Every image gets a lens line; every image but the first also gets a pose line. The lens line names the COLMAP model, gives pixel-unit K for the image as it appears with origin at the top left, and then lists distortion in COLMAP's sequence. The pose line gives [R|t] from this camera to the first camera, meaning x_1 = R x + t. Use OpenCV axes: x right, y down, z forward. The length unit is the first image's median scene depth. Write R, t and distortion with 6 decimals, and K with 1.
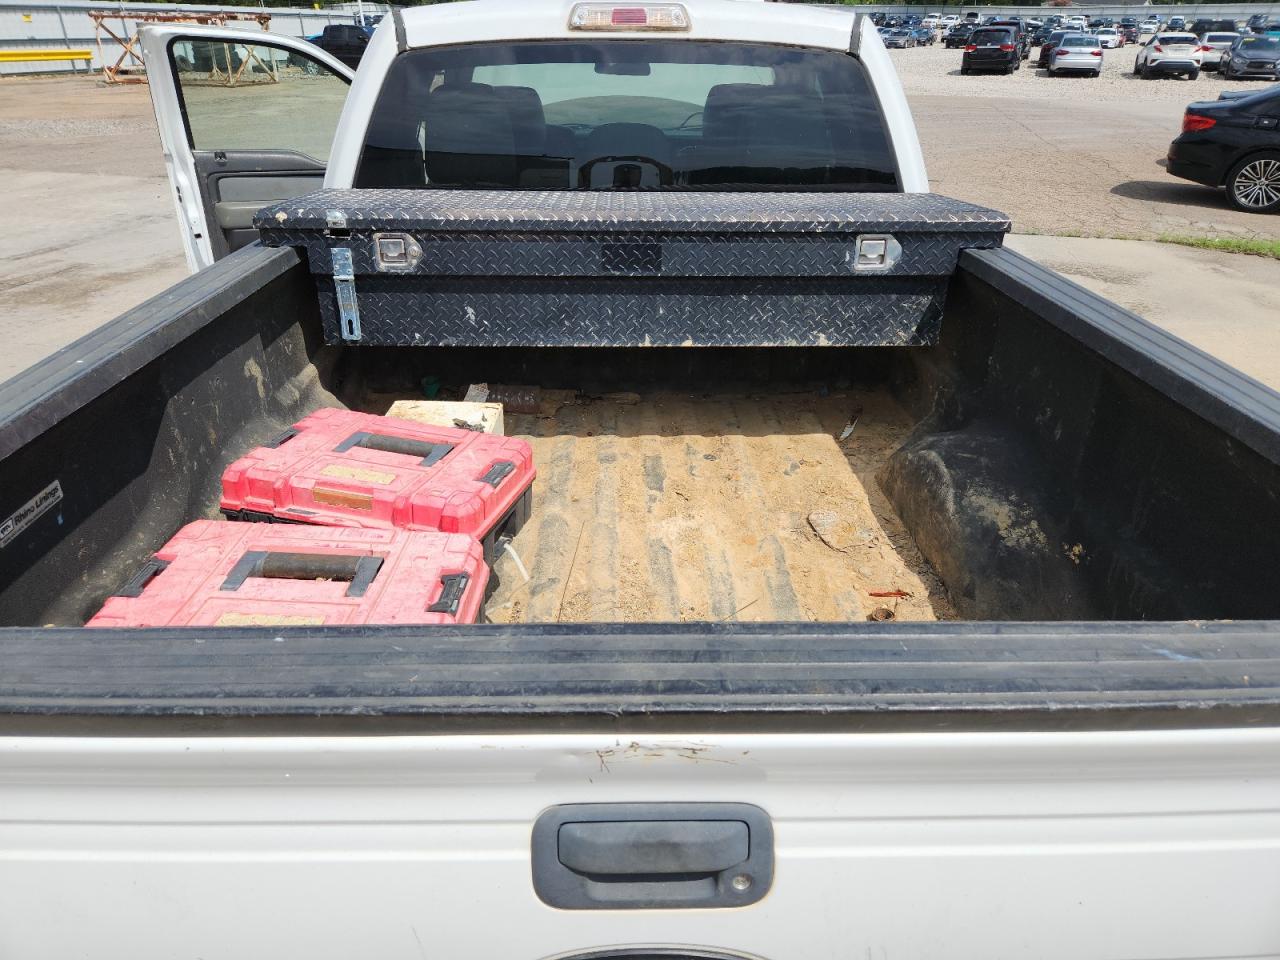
lens RADIAL K [[852.1, 0, 637.3], [0, 852.1, 478.7], [0, 0, 1]] dist [0.068006, -0.054213]
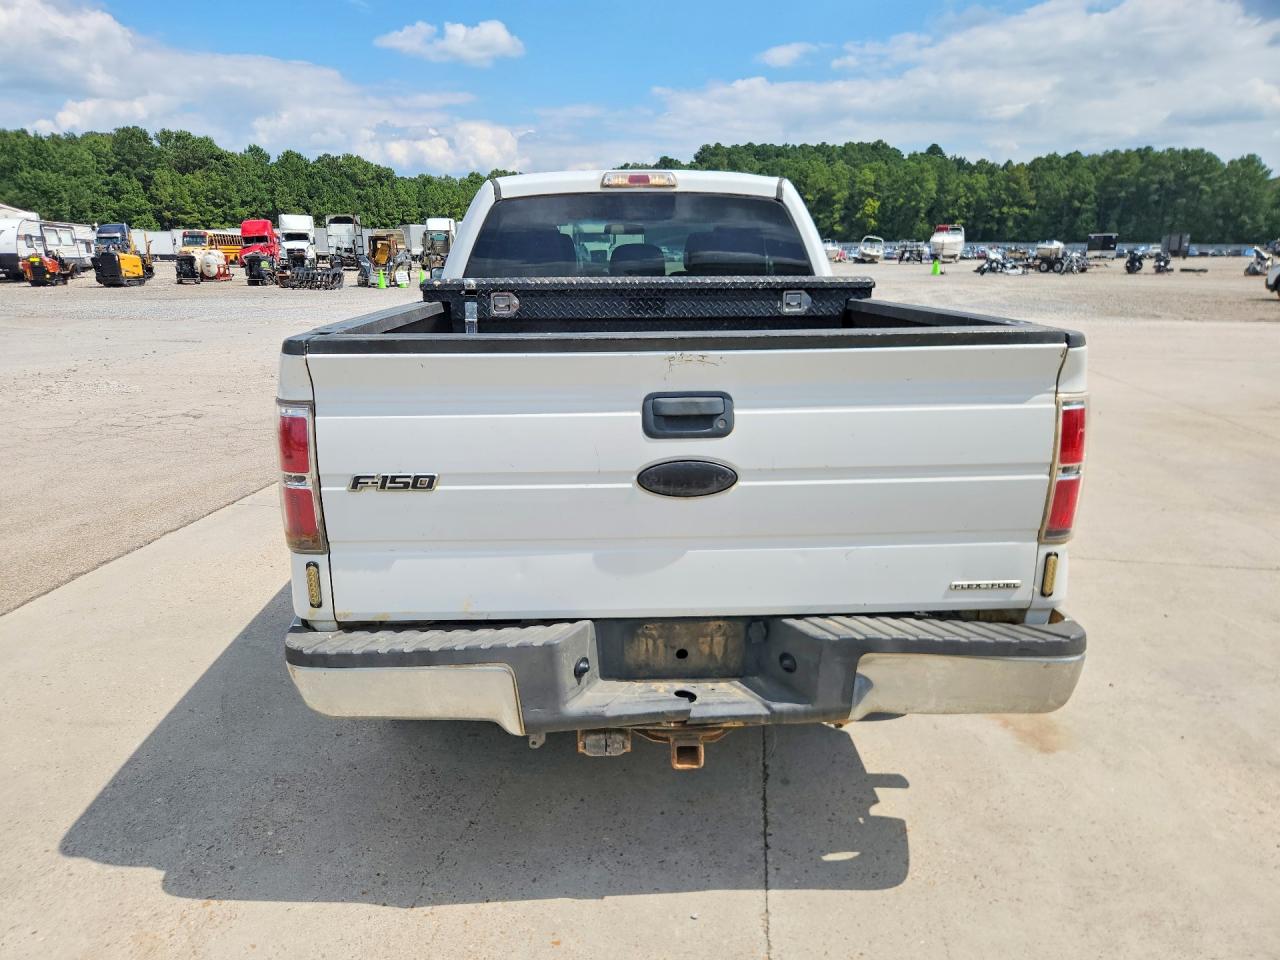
lens RADIAL K [[852.1, 0, 629.8], [0, 852.1, 497.9], [0, 0, 1]] dist [0.068006, -0.054213]
pose [[0.999718, -0.018016, 0.015450, -0.071461], [0.020711, 0.980137, -0.197236, 0.423338], [-0.011590, 0.197500, 0.980234, -0.528344]]
